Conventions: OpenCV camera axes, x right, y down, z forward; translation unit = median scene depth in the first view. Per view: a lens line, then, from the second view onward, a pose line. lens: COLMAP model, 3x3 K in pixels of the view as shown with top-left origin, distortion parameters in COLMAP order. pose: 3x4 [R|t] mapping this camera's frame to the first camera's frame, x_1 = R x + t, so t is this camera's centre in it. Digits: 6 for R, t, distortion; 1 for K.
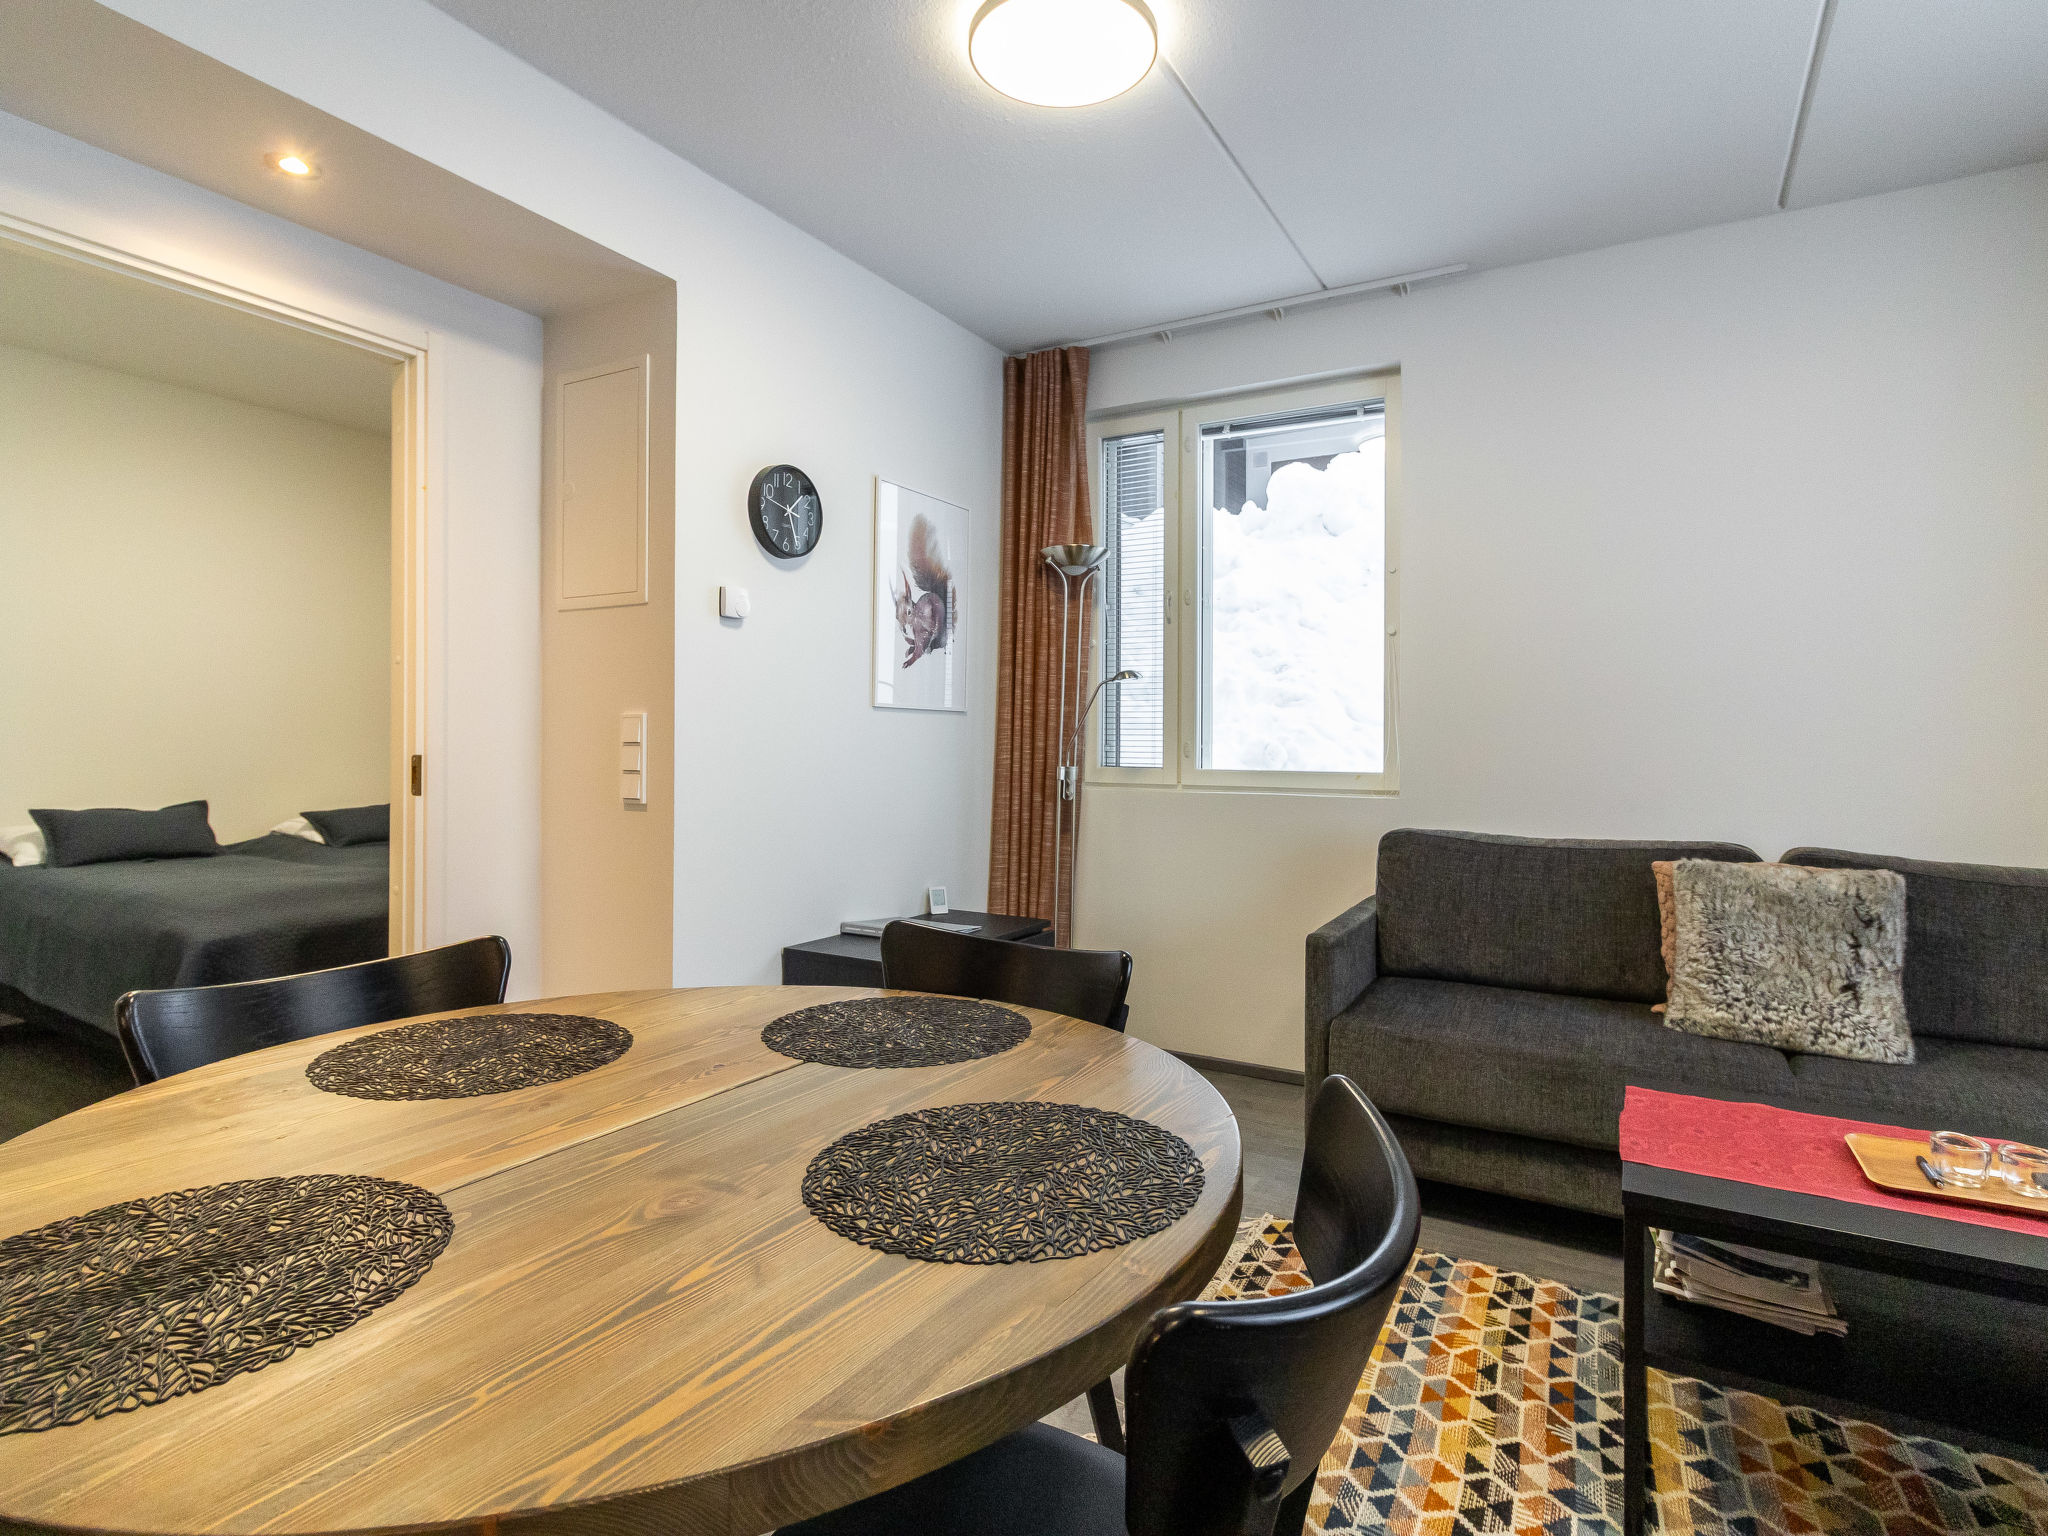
lens RADIAL K [[1092.3, 0, 1090.3], [0, 1092.3, 747.3], [0, 0, 1]] dist [0.010745, -0.004505]
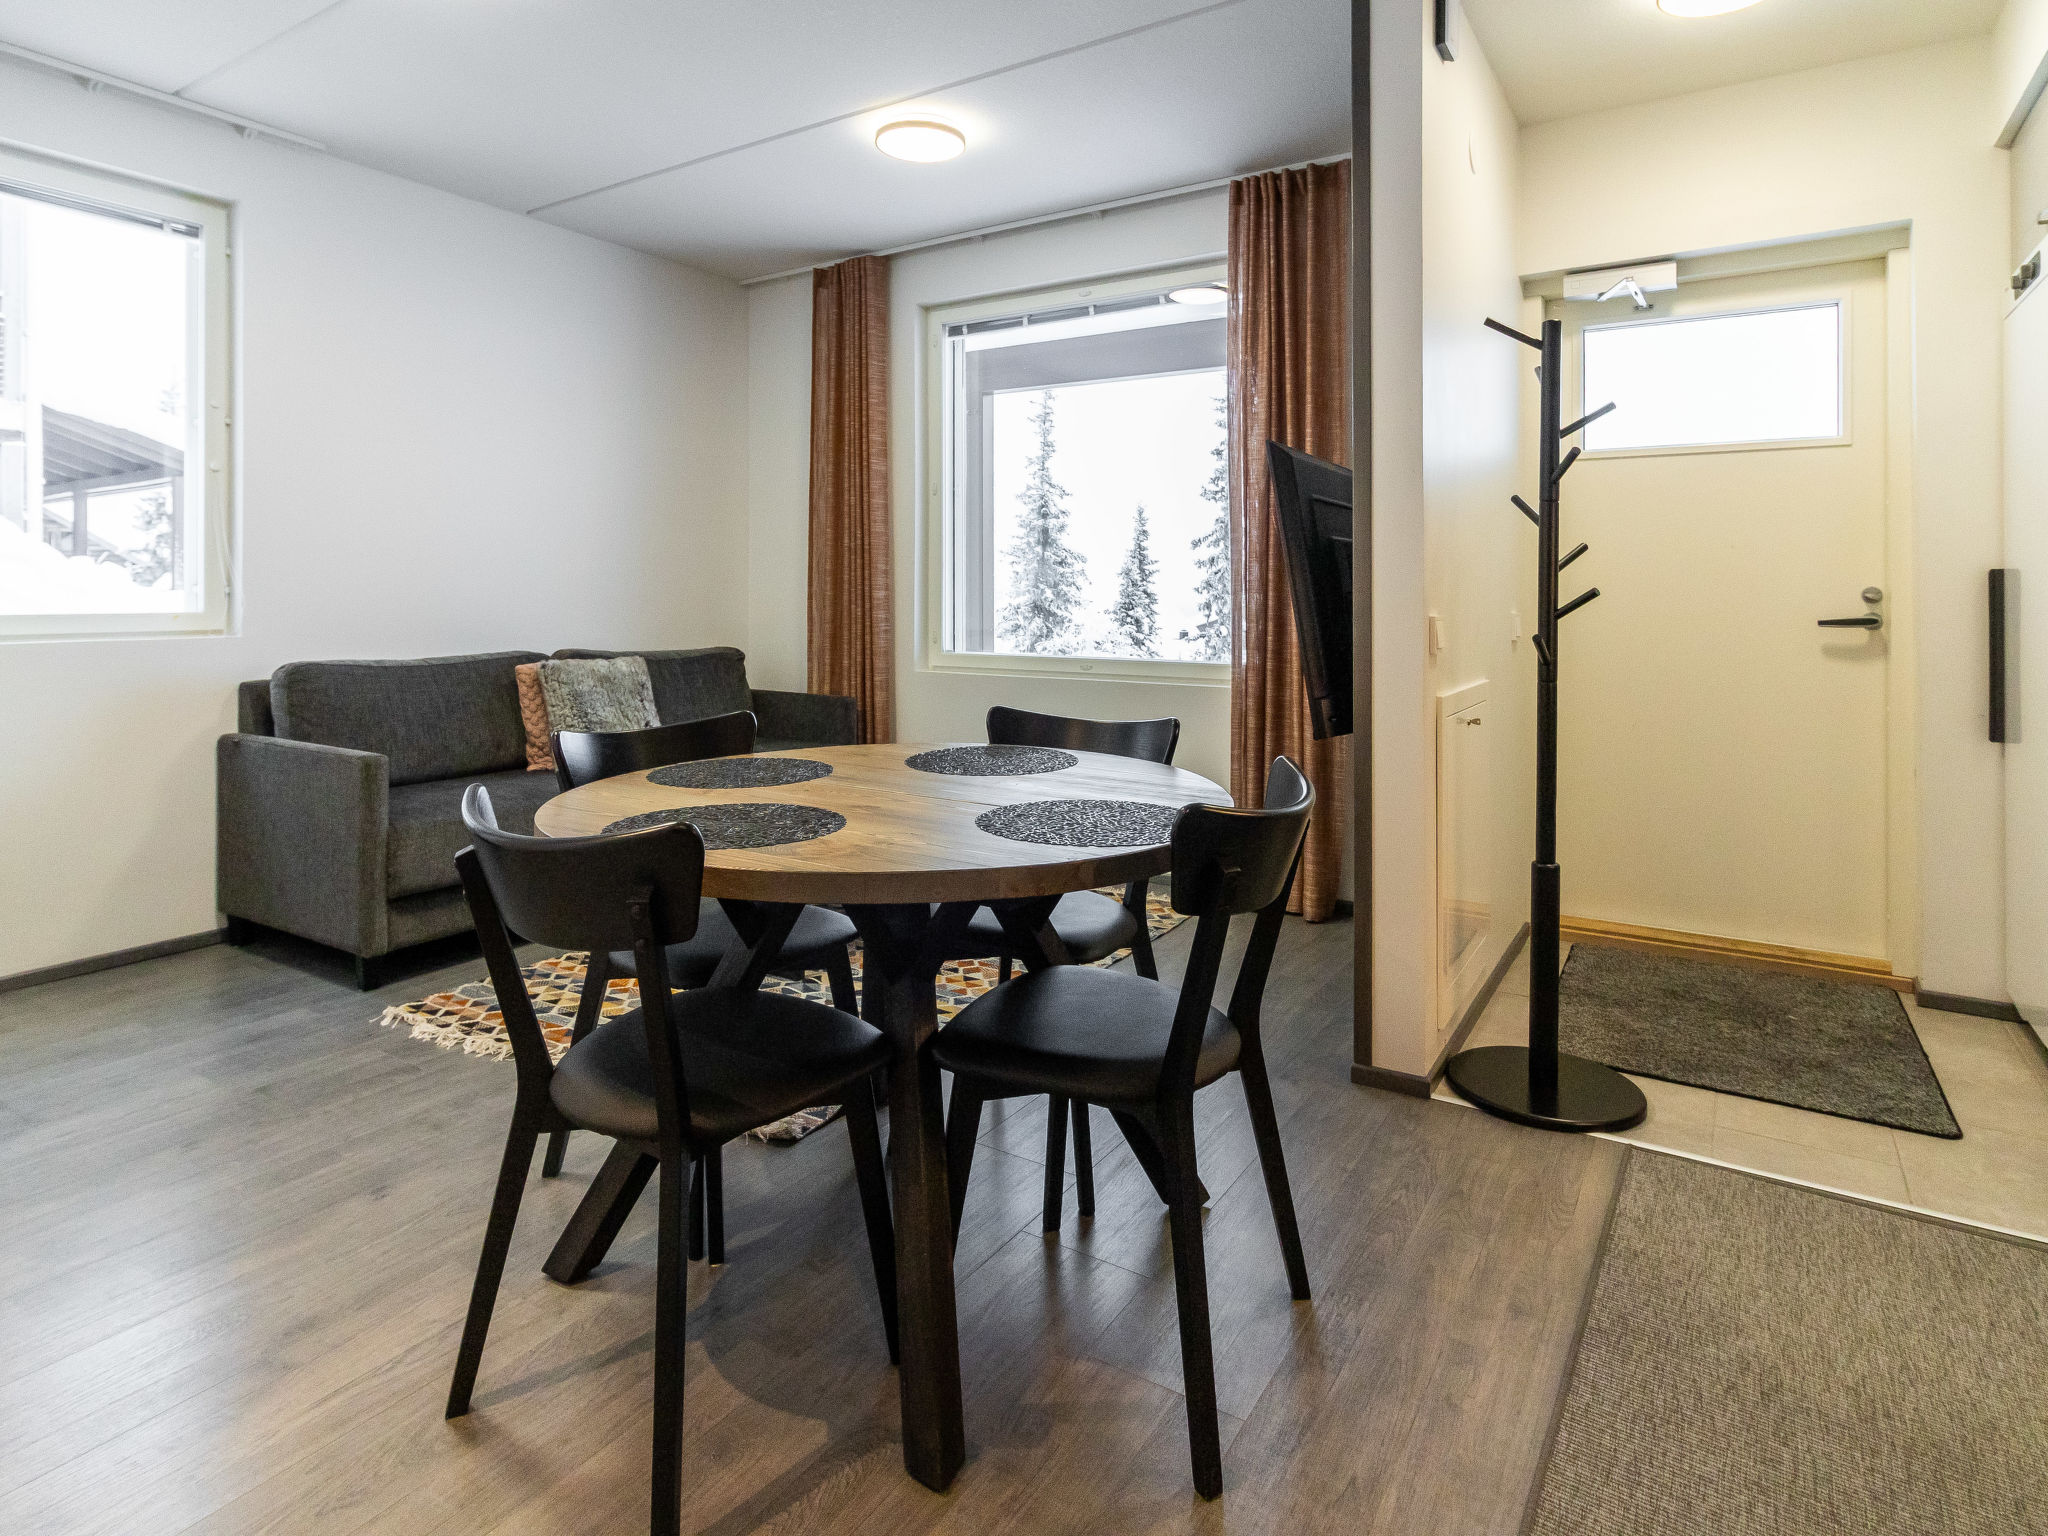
lens RADIAL K [[1092.3, 0, 1005.3], [0, 1092.3, 596.4], [0, 0, 1]] dist [0.010745, -0.004505]
pose [[0.074608, -0.012948, 0.997129, -0.600180], [0.008697, 0.999886, 0.012333, 0.003358], [-0.997175, 0.007752, 0.074712, 0.201677]]
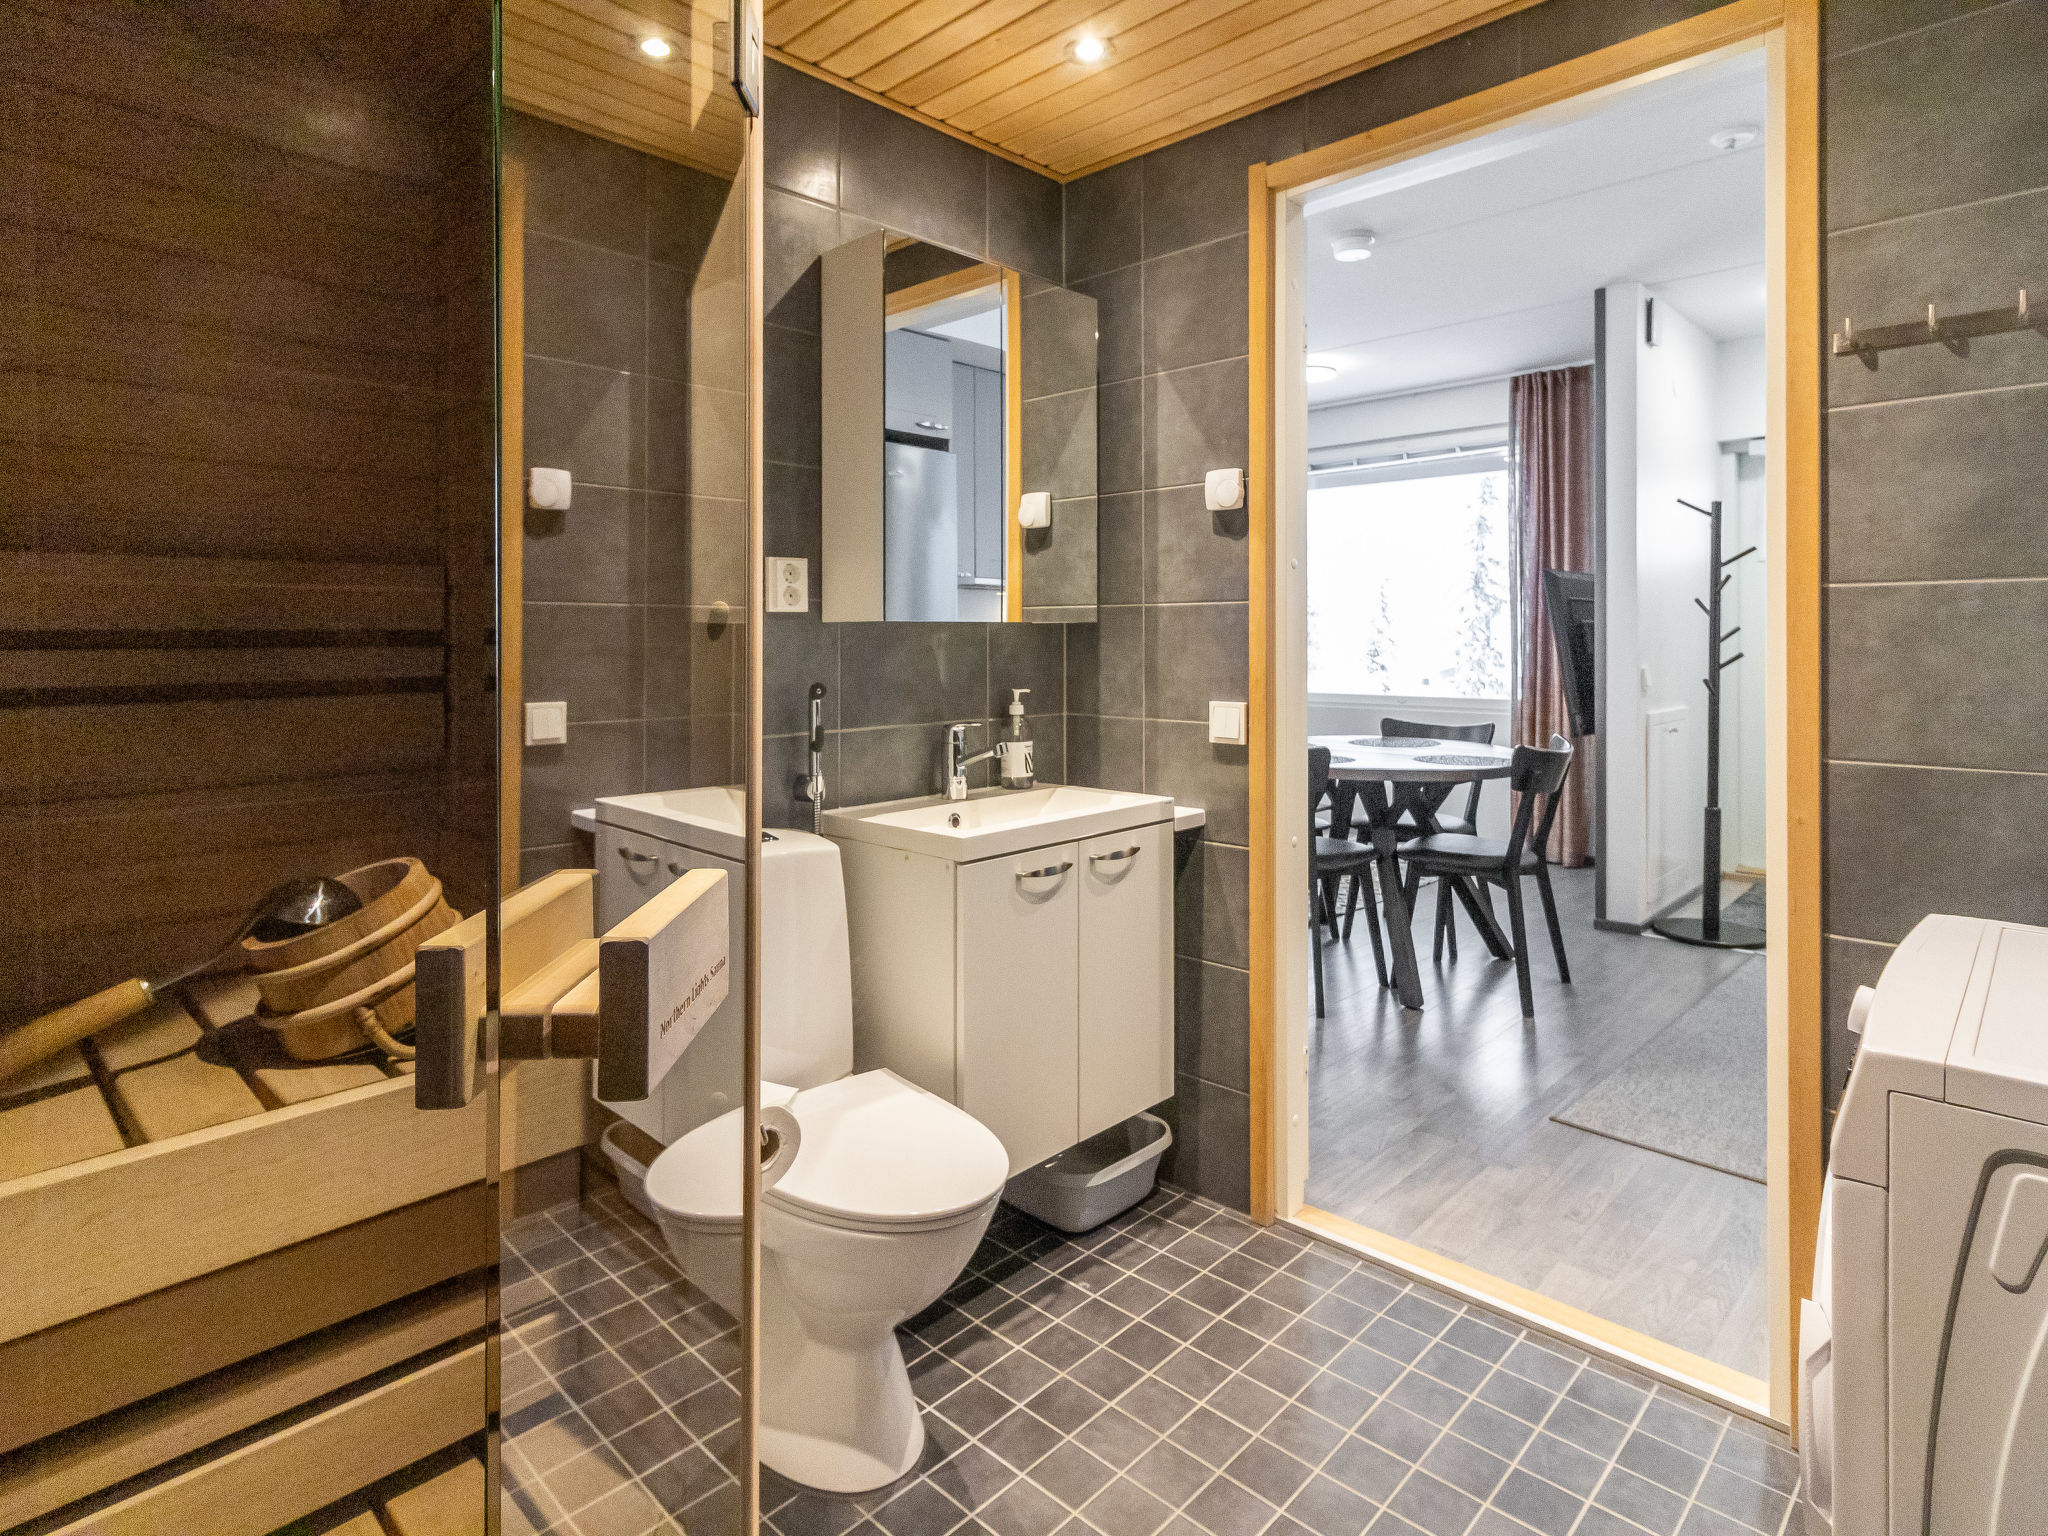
lens RADIAL K [[1092.3, 0, 1038.3], [0, 1092.3, 645.4], [0, 0, 1]] dist [0.010745, -0.004505]
pose [[0.244643, -0.016211, 0.969478, -1.229837], [0.012041, 0.999834, 0.013680, -0.022731], [-0.969538, 0.008327, 0.244797, 0.337538]]
